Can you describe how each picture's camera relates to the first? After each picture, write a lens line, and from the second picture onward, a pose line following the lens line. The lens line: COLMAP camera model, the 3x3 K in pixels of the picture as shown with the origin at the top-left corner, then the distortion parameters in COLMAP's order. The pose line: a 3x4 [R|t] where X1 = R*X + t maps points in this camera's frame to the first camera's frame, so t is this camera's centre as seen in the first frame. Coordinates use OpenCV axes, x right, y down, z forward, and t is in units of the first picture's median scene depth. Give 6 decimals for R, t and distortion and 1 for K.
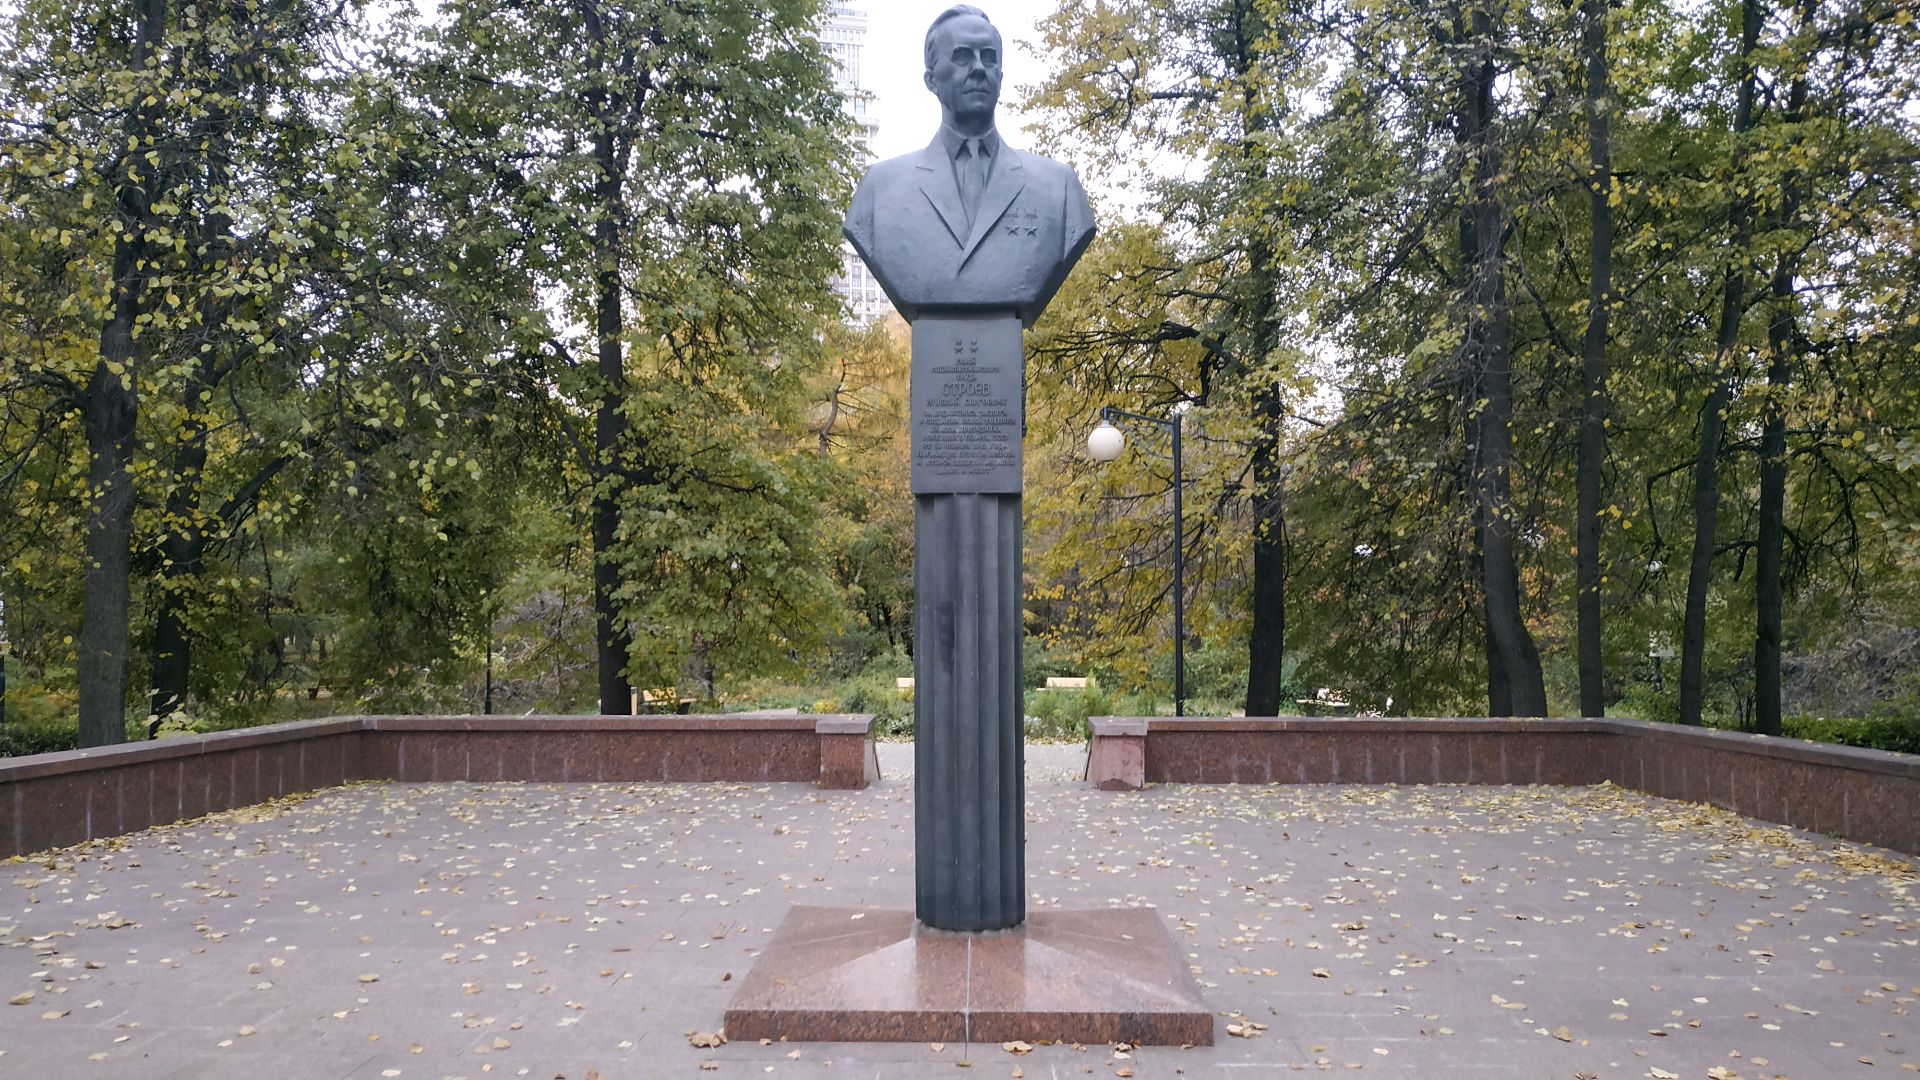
lens RADIAL K [[1364.4, 0, 960.0], [0, 1364.4, 540.0], [0, 0, 1]] dist [0.059693, -0.101779]
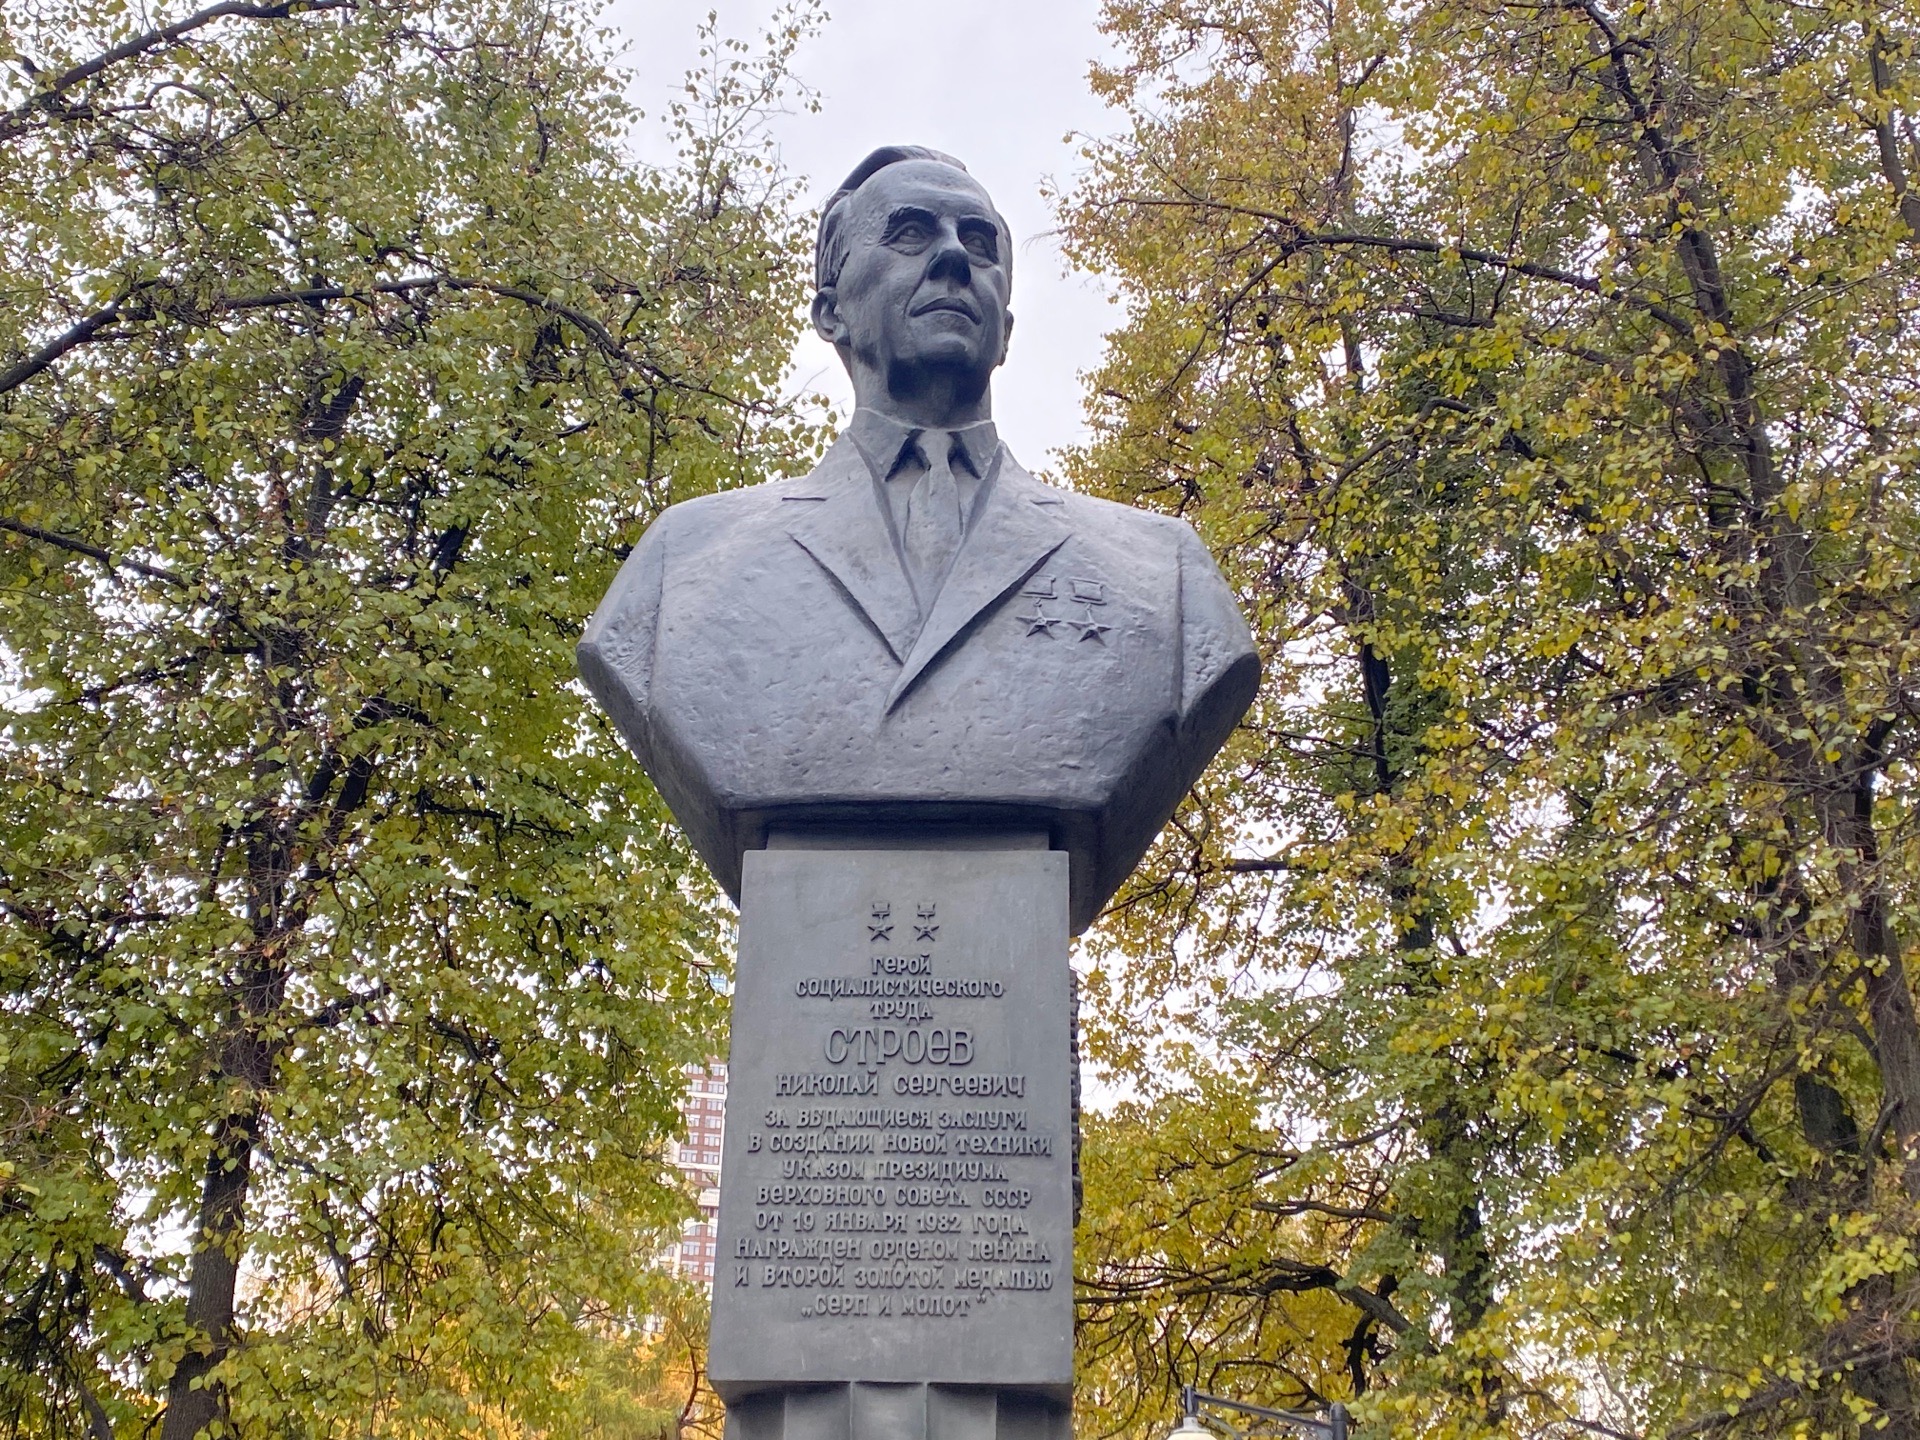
lens RADIAL K [[2189.5, 0, 951.8], [0, 2189.5, 724.9], [0, 0, 1]] dist [0.153581, -0.368168]
pose [[0.999489, 0.028167, 0.015113, 0.002295], [-0.019523, 0.912279, -0.409103, 0.009667], [-0.025310, 0.408599, 0.912363, 0.149107]]
